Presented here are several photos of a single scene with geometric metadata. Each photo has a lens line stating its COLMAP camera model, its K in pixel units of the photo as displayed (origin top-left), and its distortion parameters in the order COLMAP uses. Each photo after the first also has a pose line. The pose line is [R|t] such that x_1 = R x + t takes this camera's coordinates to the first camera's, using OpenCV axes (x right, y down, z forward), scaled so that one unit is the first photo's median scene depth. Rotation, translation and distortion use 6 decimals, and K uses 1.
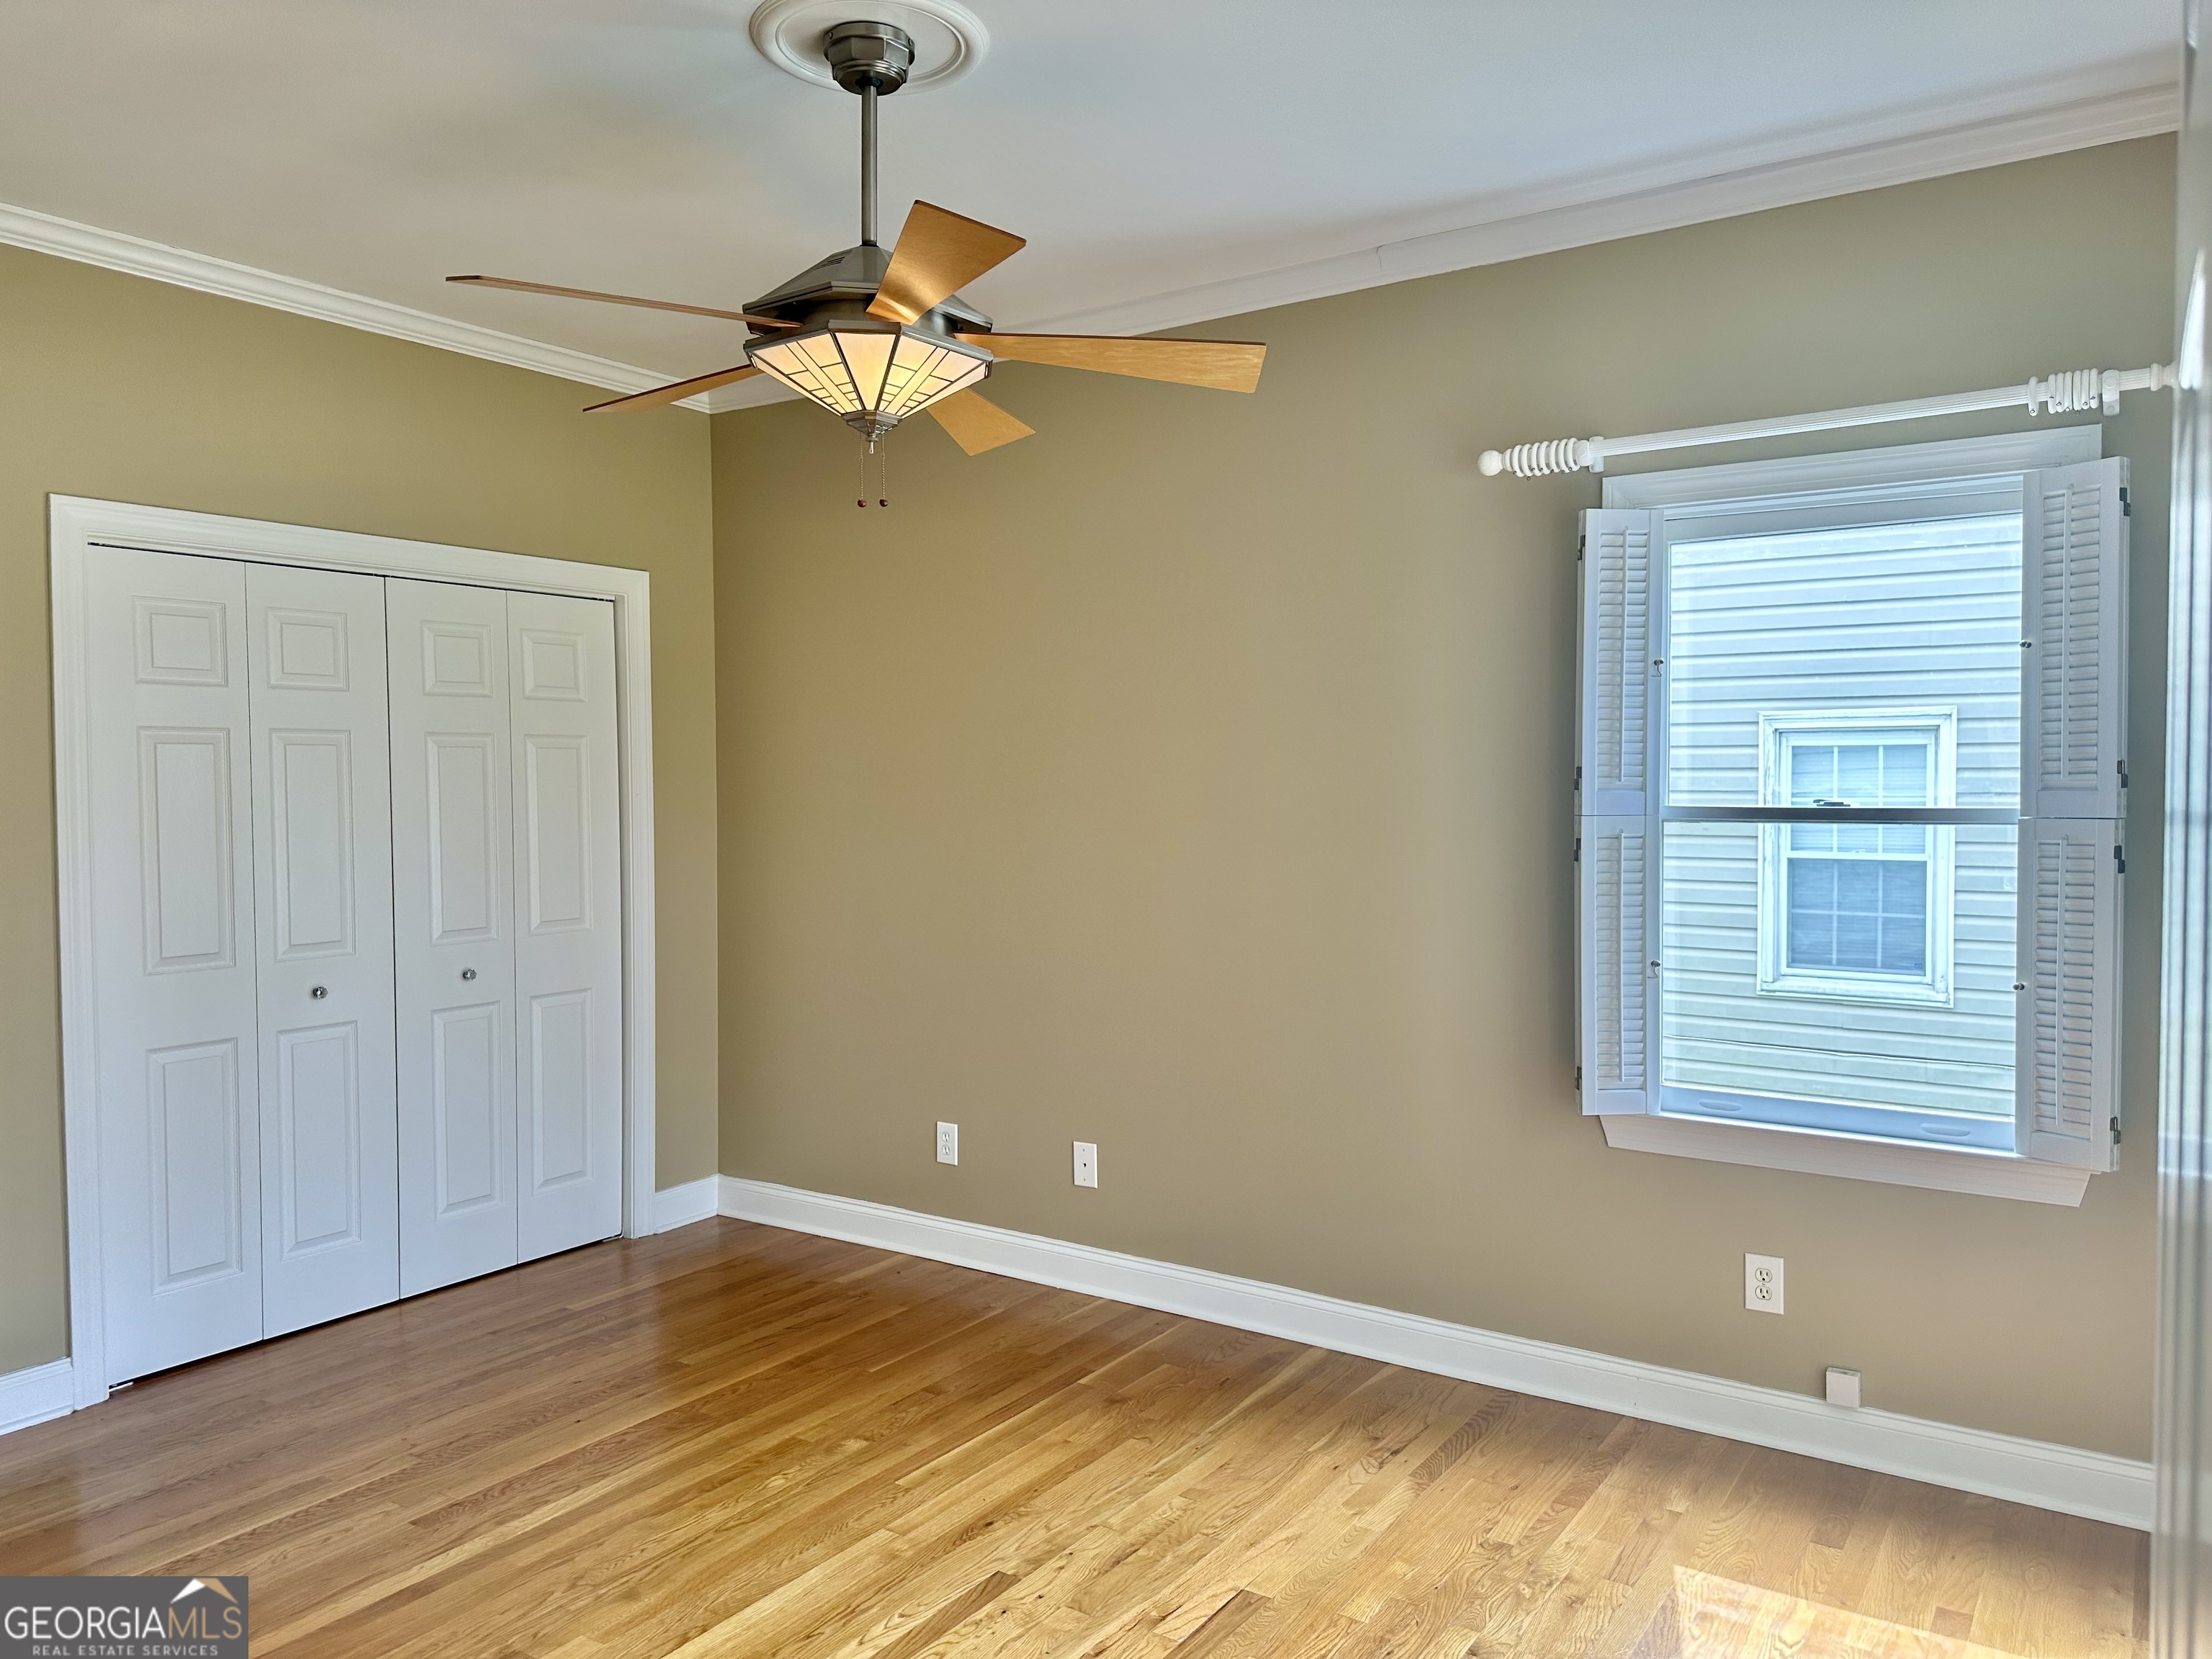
lens RADIAL K [[1549.4, 0, 1106.0], [0, 1549.4, 829.5], [0, 0, 1]] dist [0.135373, -0.212333]
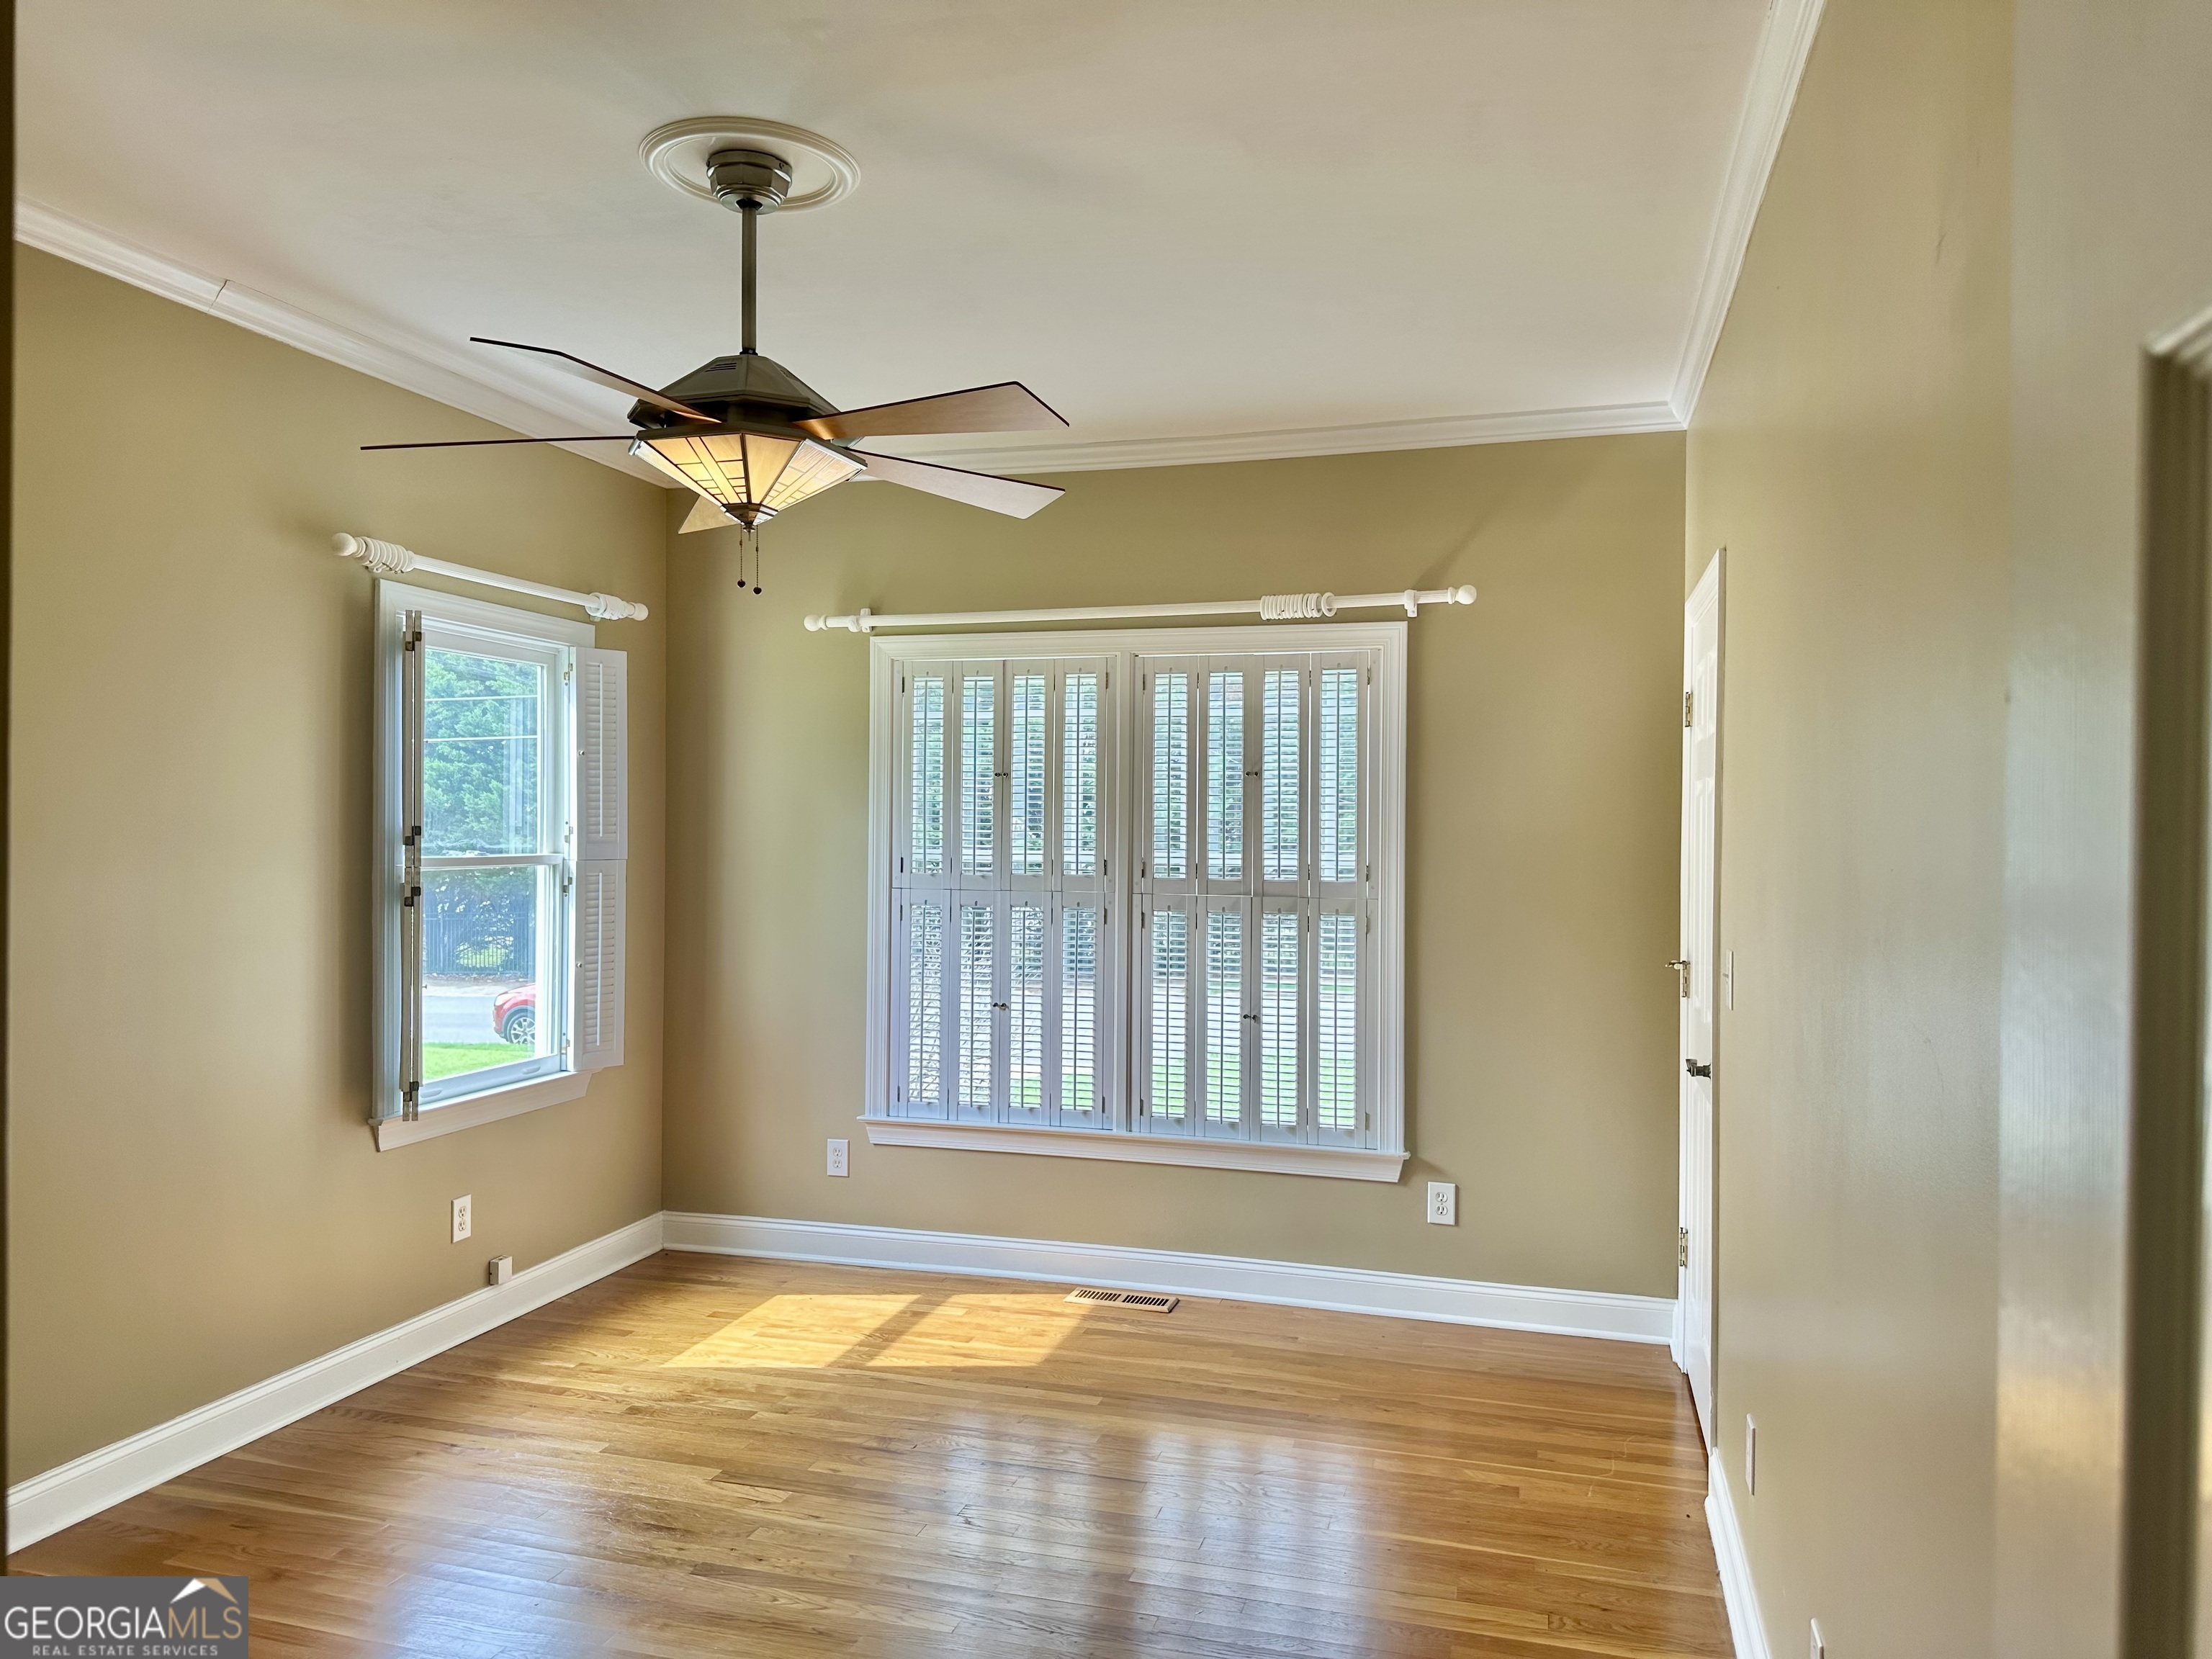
lens RADIAL K [[1549.4, 0, 1106.0], [0, 1549.4, 829.5], [0, 0, 1]] dist [0.135373, -0.212333]
pose [[-0.295536, -0.011352, 0.955264, -1.027257], [0.020520, 0.999623, 0.018227, -0.052292], [-0.955111, 0.024988, -0.295192, 0.888892]]
